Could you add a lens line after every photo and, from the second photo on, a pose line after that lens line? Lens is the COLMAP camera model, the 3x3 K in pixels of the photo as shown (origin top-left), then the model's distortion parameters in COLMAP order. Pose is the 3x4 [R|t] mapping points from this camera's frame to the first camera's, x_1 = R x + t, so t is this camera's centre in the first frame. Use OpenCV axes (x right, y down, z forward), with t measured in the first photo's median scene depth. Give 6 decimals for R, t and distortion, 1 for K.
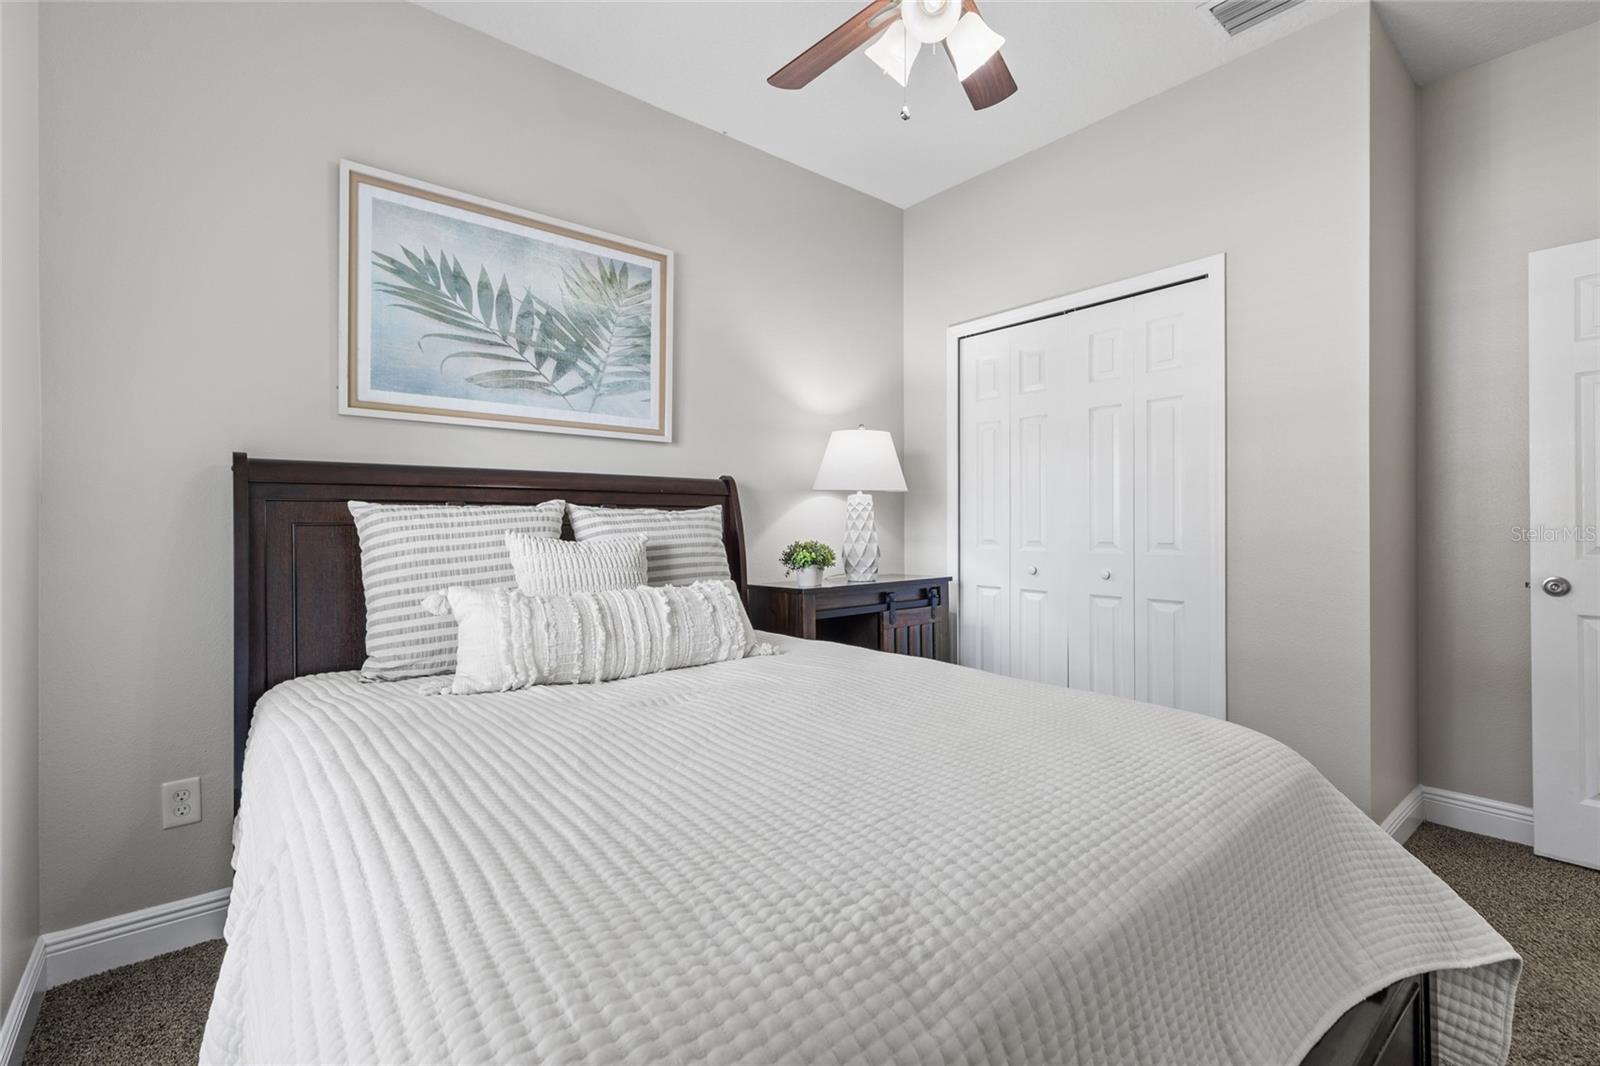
lens RADIAL K [[715.6, 0, 805.3], [0, 715.6, 526.1], [0, 0, 1]] dist [0.005023, 0.000025]
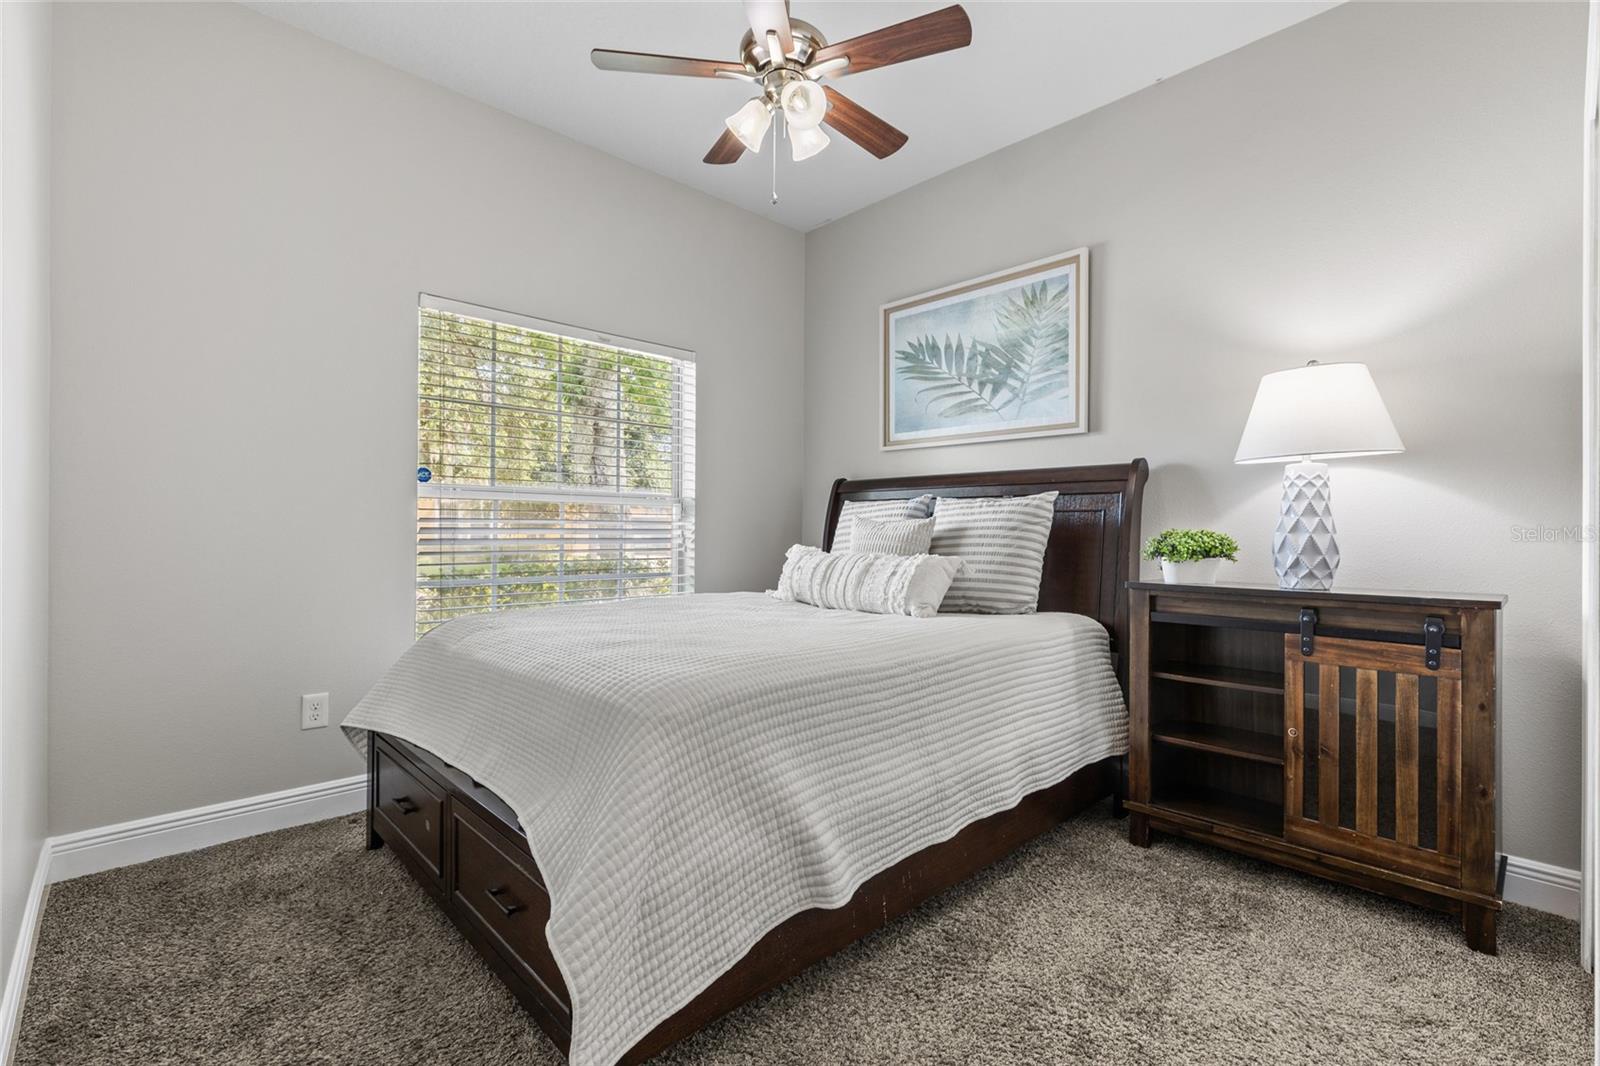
lens RADIAL K [[715.6, 0, 803.4], [0, 715.6, 528.6], [0, 0, 1]] dist [0.005023, 0.000025]
pose [[0.068999, 0.005057, -0.997604, 0.893537], [-0.003325, 0.999983, 0.004839, 0.020969], [0.997611, 0.002983, 0.069015, 0.569027]]
